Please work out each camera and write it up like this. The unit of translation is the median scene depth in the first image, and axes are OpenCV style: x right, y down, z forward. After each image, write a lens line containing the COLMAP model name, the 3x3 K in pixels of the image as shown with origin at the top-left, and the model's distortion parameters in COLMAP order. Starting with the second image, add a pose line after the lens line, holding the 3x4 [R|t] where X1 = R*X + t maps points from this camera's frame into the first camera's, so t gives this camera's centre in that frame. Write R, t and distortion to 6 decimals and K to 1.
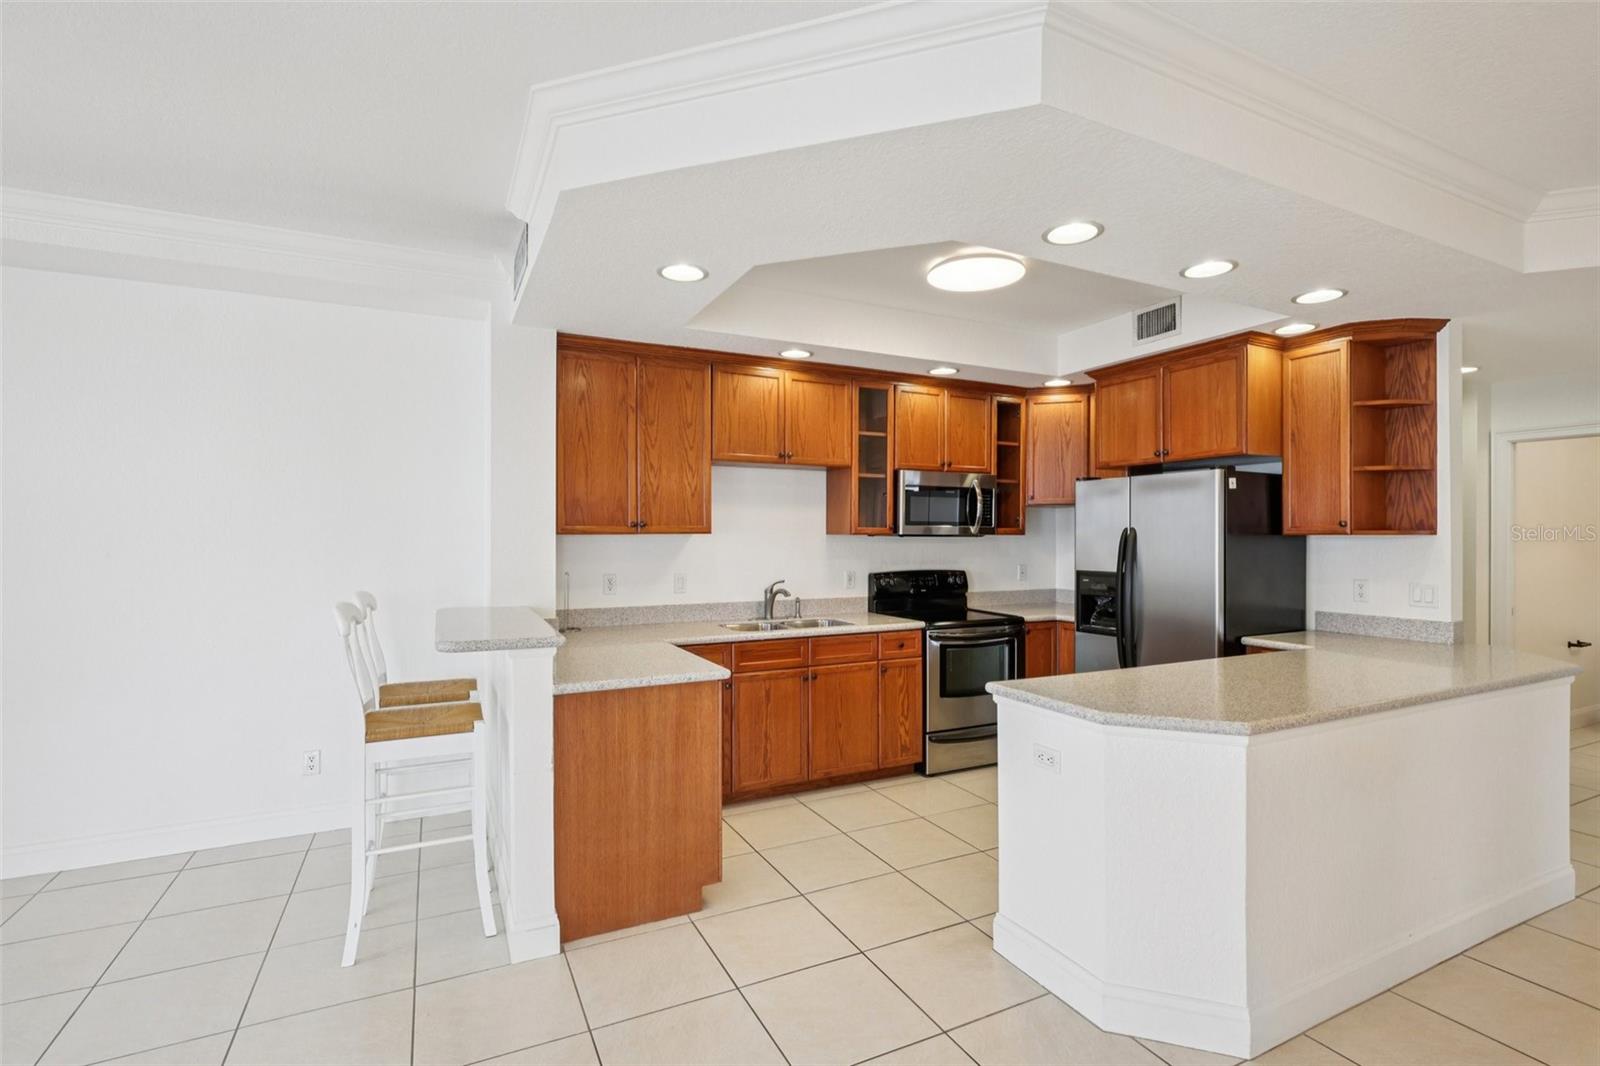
lens RADIAL K [[741.8, 0, 799.4], [0, 741.8, 537.0], [0, 0, 1]] dist [-0.003053, 0.001130]
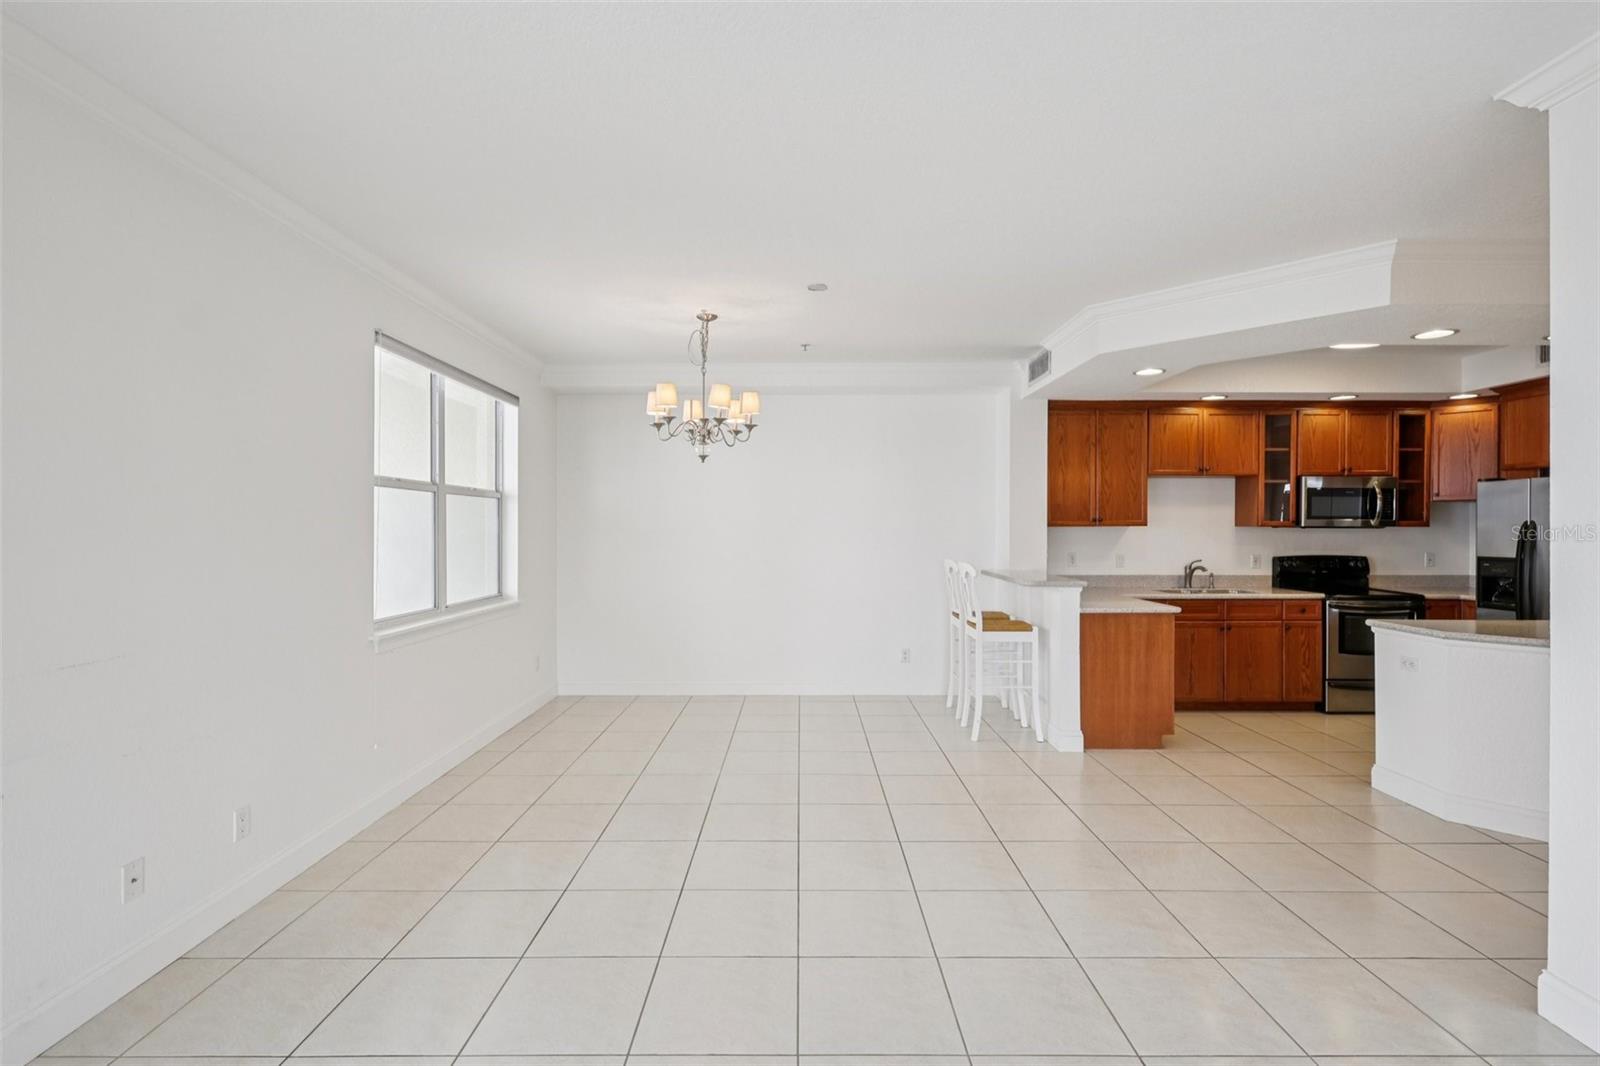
lens RADIAL K [[741.8, 0, 805.5], [0, 741.8, 528.2], [0, 0, 1]] dist [-0.003053, 0.001130]
pose [[0.898105, 0.001964, -0.439777, -0.080772], [-0.001823, 0.999998, 0.000742, 0.000391], [0.439778, 0.000136, 0.898107, -0.592642]]
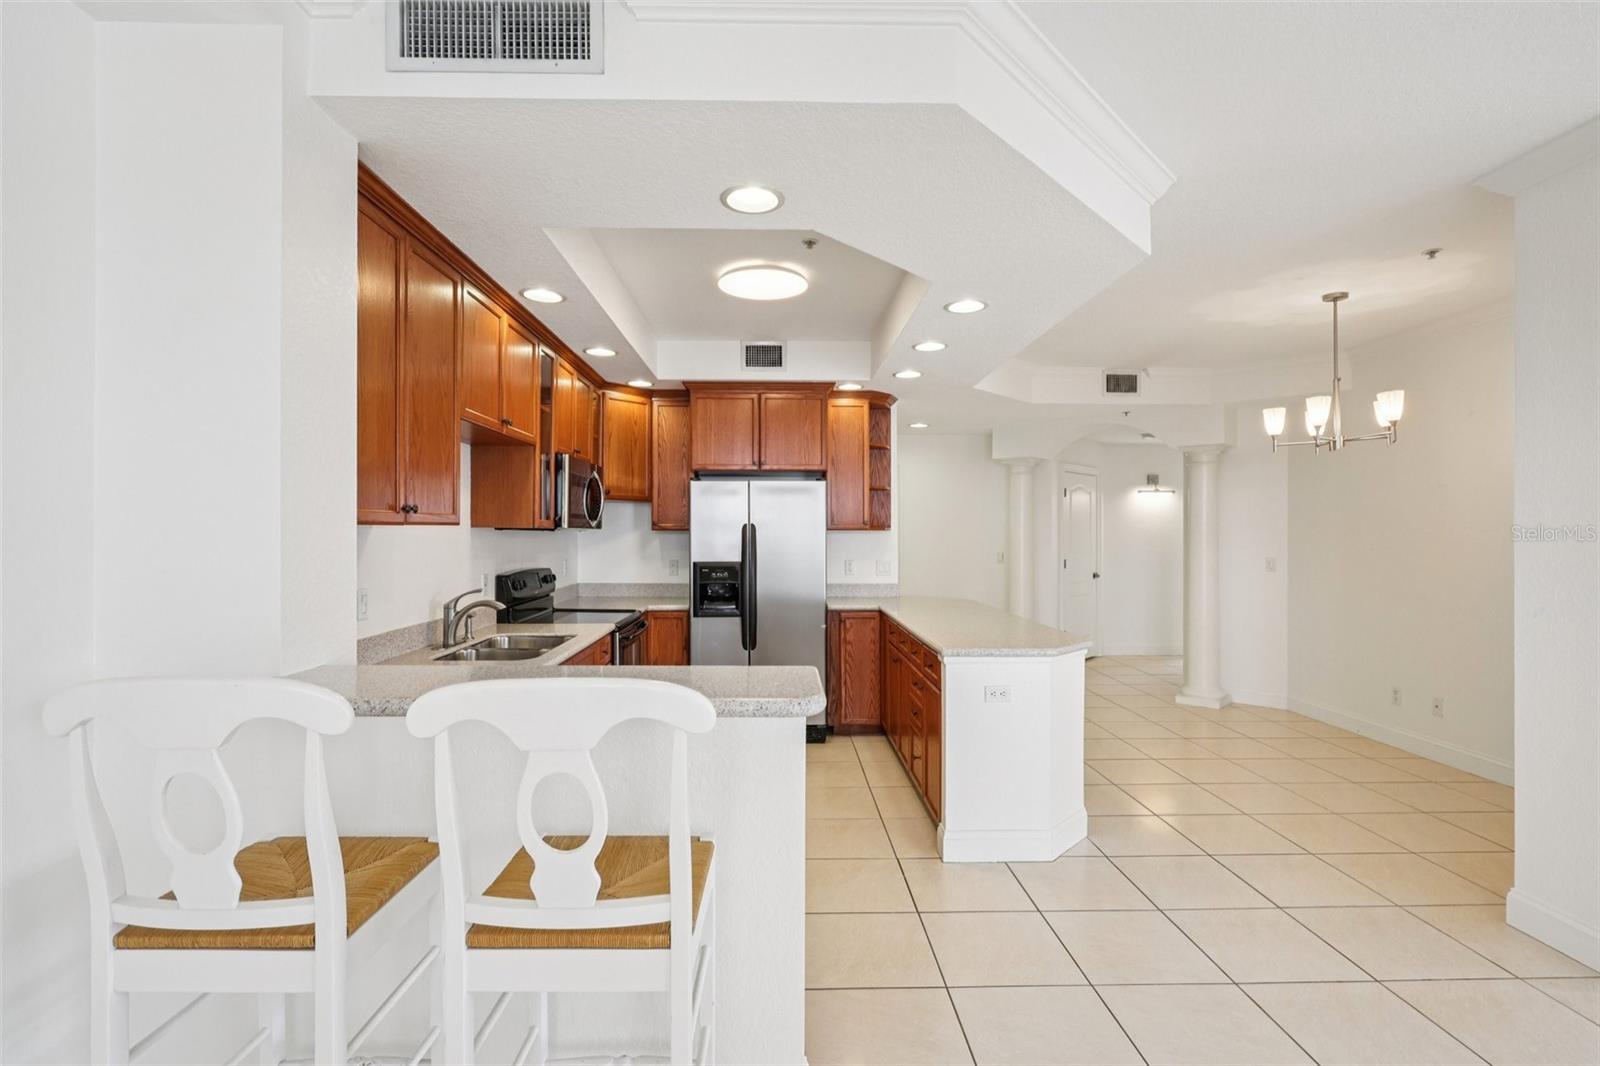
lens RADIAL K [[741.8, 0, 791.0], [0, 741.8, 526.1], [0, 0, 1]] dist [-0.003053, 0.001130]
pose [[0.428339, 0.008870, 0.903574, -0.595188], [0.000198, 0.999951, -0.009910, 0.003382], [-0.903618, 0.004424, 0.428317, 0.429473]]
